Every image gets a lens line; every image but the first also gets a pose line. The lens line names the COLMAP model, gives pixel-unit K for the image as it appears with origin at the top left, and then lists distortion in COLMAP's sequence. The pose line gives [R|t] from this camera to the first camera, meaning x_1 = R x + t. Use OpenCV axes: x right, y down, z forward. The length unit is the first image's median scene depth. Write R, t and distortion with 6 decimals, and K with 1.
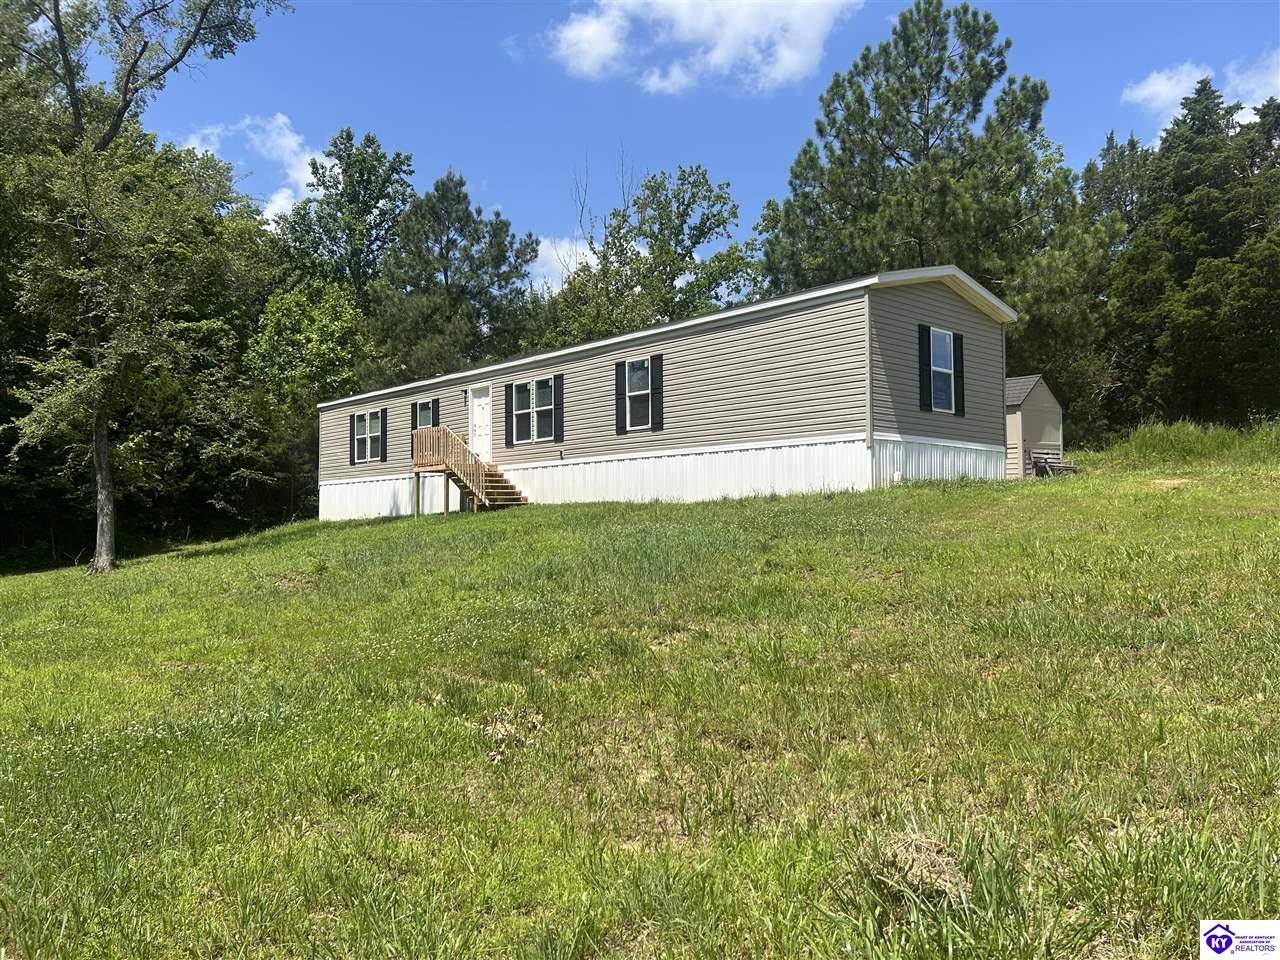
lens RADIAL K [[999.9, 0, 642.7], [0, 999.9, 460.8], [0, 0, 1]] dist [0.057391, -0.082999]
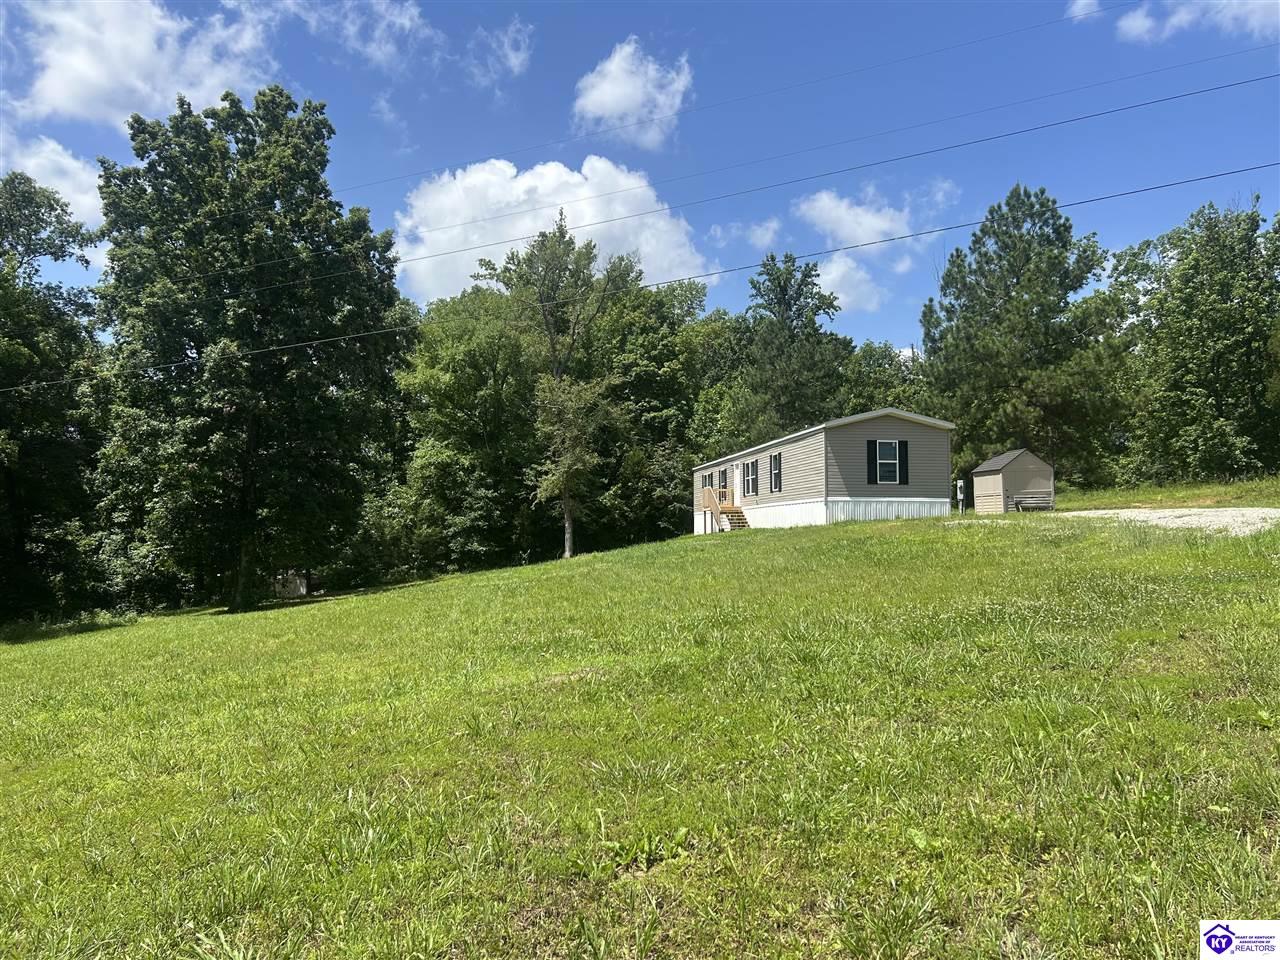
lens RADIAL K [[999.9, 0, 642.7], [0, 999.9, 460.8], [0, 0, 1]] dist [0.057391, -0.082999]
pose [[0.840628, -0.039825, -0.540147, 0.721613], [0.037233, 0.999183, -0.015724, -0.059881], [0.540332, -0.006893, 0.841424, -0.672093]]
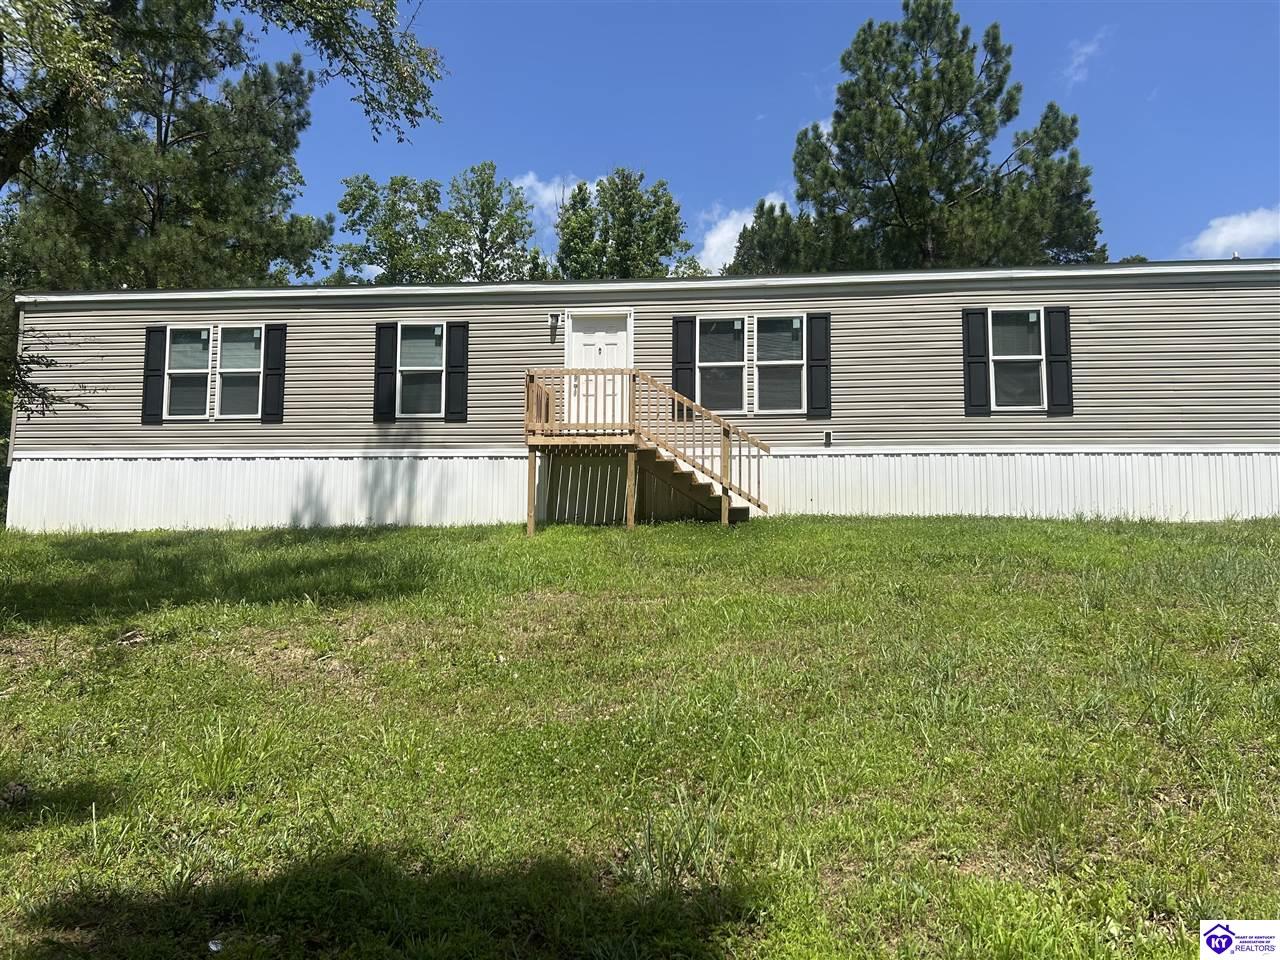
lens RADIAL K [[928.6, 0, 640.0], [0, 928.6, 480.0], [0, 0, 1]] dist [0.042738, -0.004147]
pose [[0.744643, 0.062599, 0.664521, -0.535549], [-0.055548, 0.997951, -0.031763, 0.043637], [-0.665148, -0.013261, 0.746594, 0.602018]]
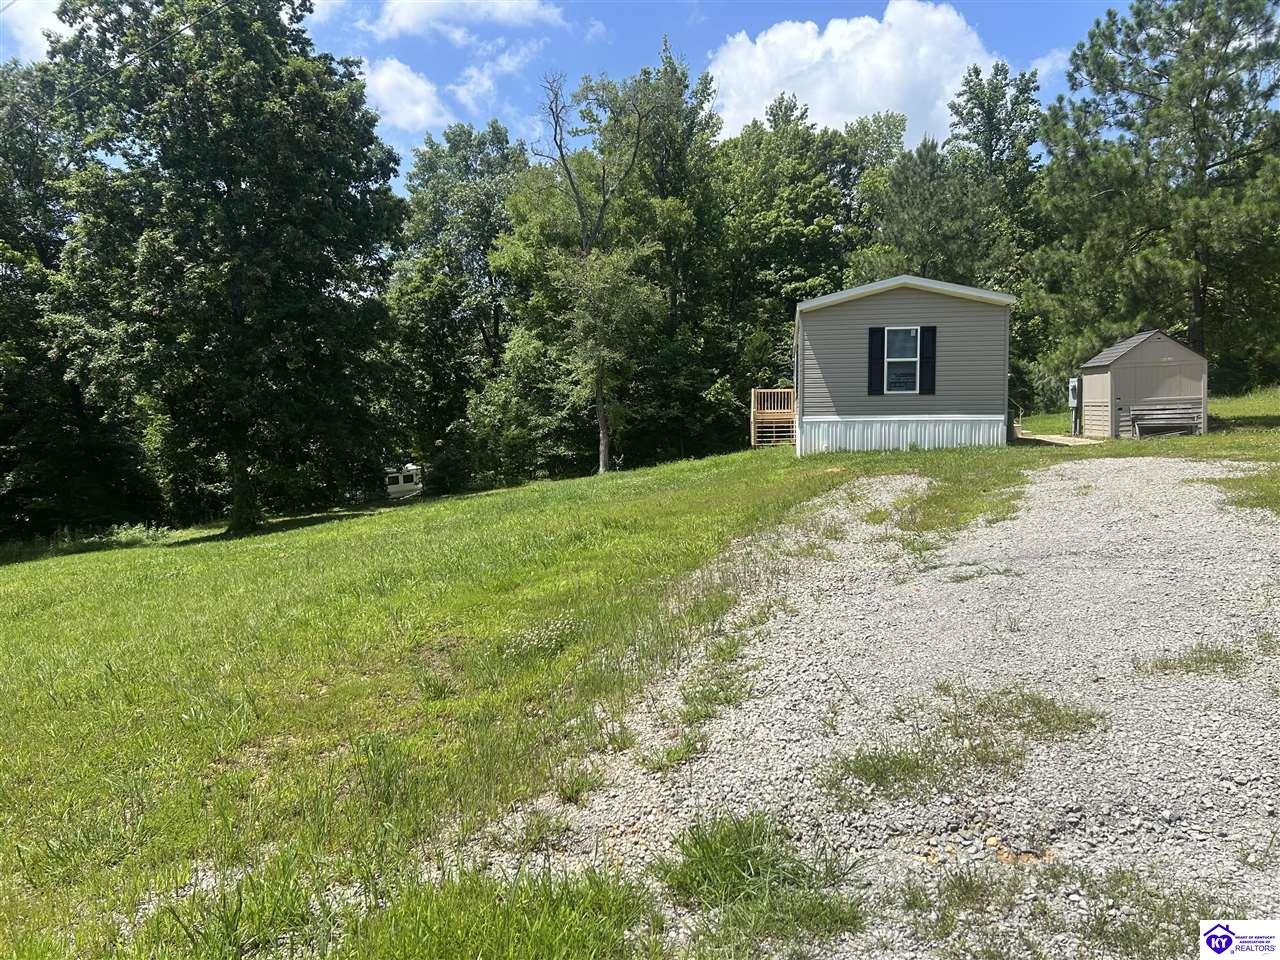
lens RADIAL K [[999.9, 0, 642.7], [0, 999.9, 460.8], [0, 0, 1]] dist [0.057391, -0.082999]
pose [[0.634947, 0.035748, -0.771728, 0.813515], [0.064359, 0.993009, 0.098950, -0.083644], [0.769870, -0.112495, 0.628208, -0.041166]]
